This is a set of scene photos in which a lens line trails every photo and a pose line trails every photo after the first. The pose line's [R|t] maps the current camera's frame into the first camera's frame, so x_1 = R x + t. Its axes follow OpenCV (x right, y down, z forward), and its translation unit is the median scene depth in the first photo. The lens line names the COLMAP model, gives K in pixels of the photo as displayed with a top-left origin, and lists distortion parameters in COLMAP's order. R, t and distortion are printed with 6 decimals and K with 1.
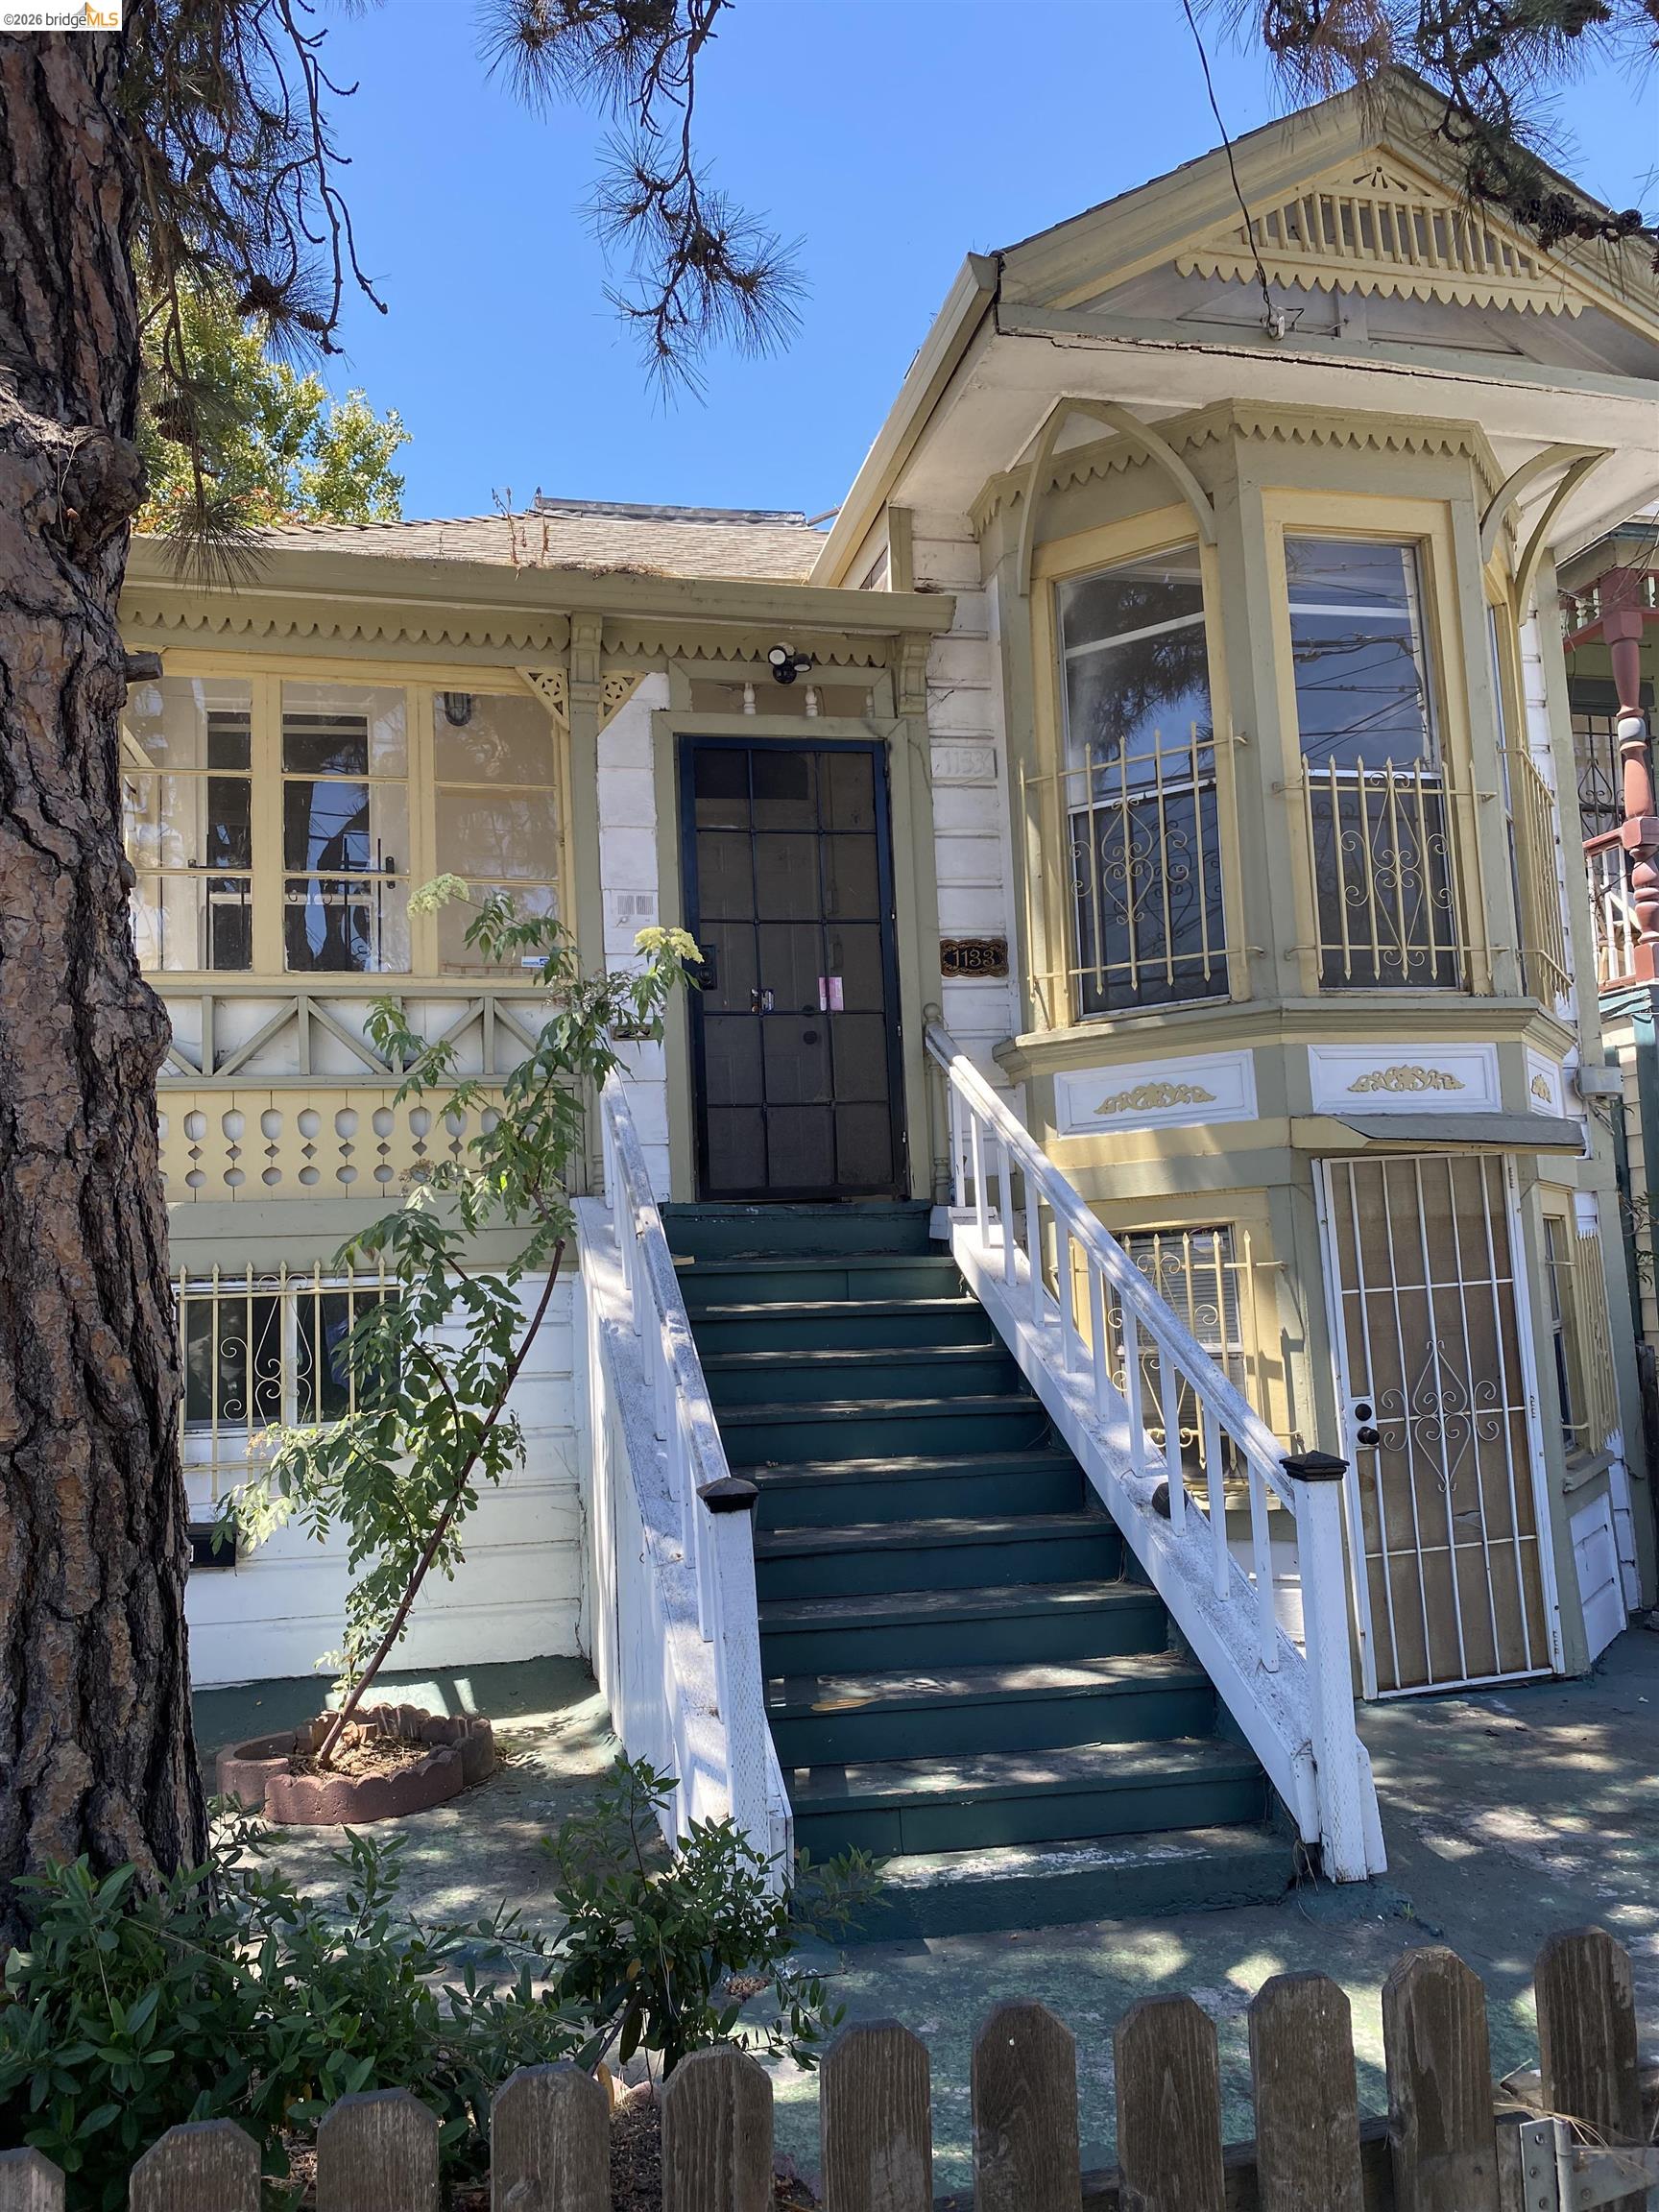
lens RADIAL K [[1685.0, 0, 829.5], [0, 1685.0, 1106.0], [0, 0, 1]] dist [0.096769, -0.072556]
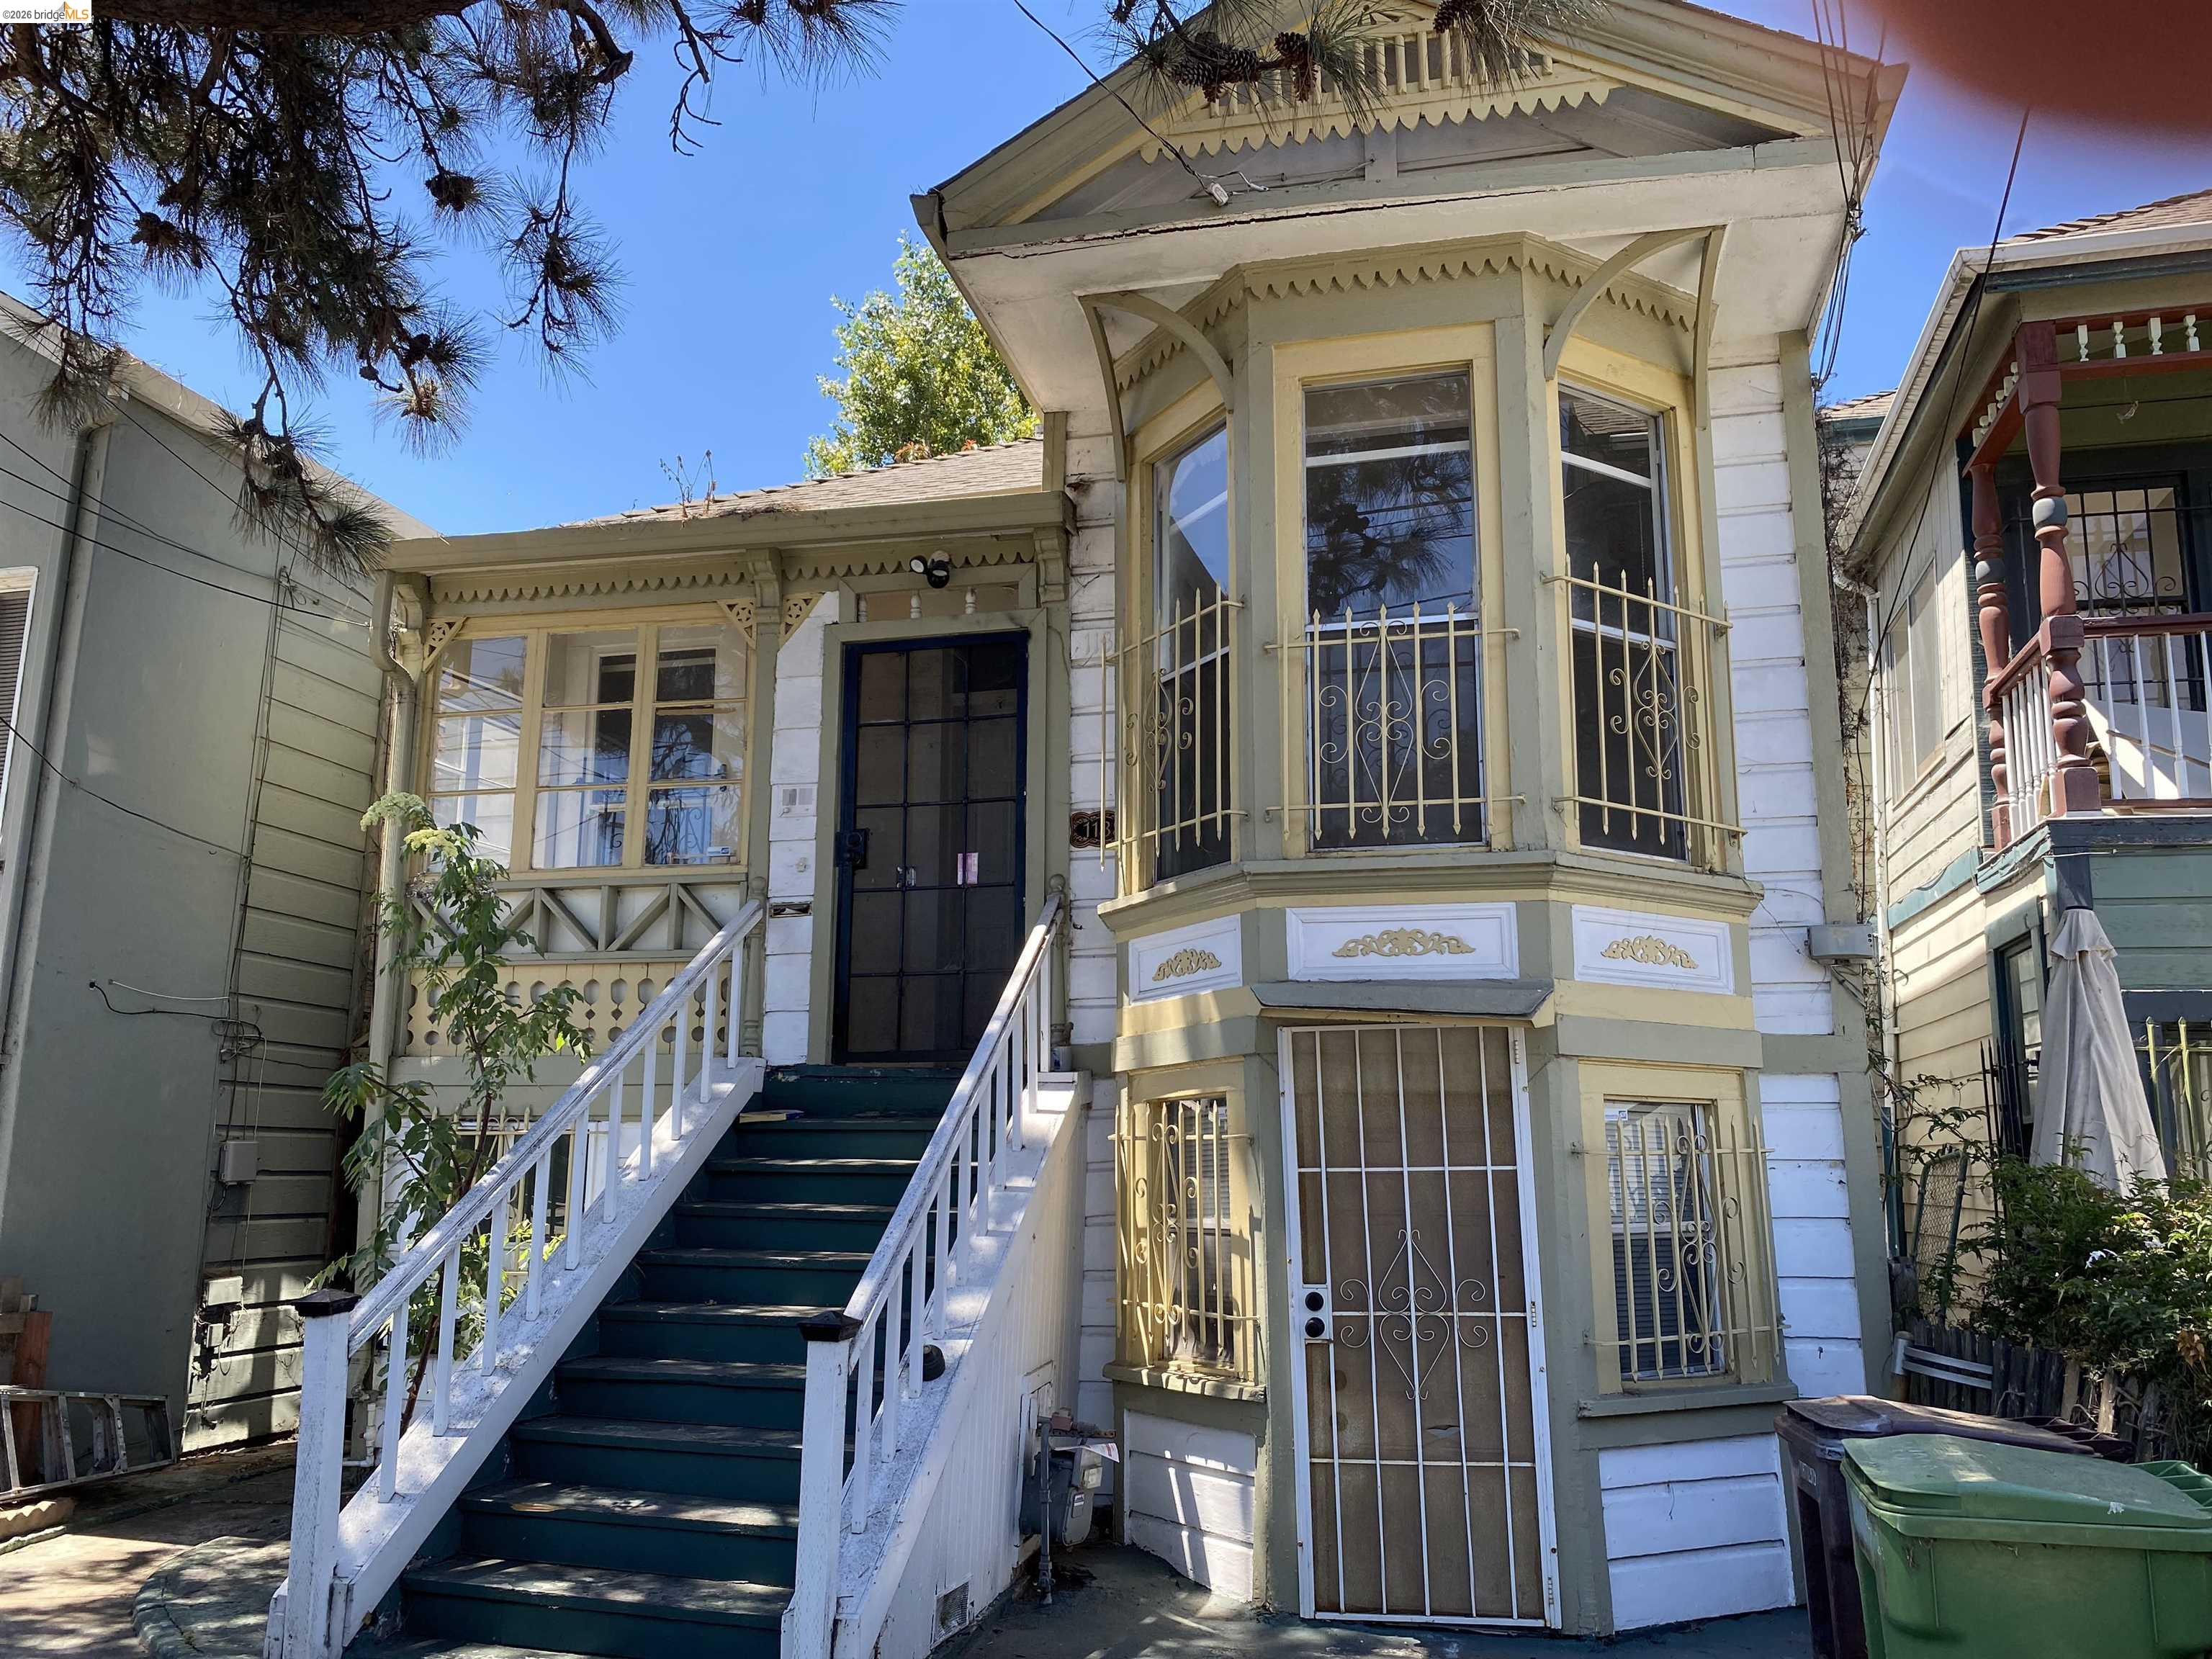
lens RADIAL K [[1667.7, 0, 1107.4], [0, 1667.7, 865.6], [0, 0, 1]] dist [0.194674, -0.361133]
pose [[0.888115, -0.034420, -0.458331, 0.599712], [0.006745, 0.998061, -0.061884, -0.002352], [0.459573, 0.051869, 0.886624, 0.104048]]
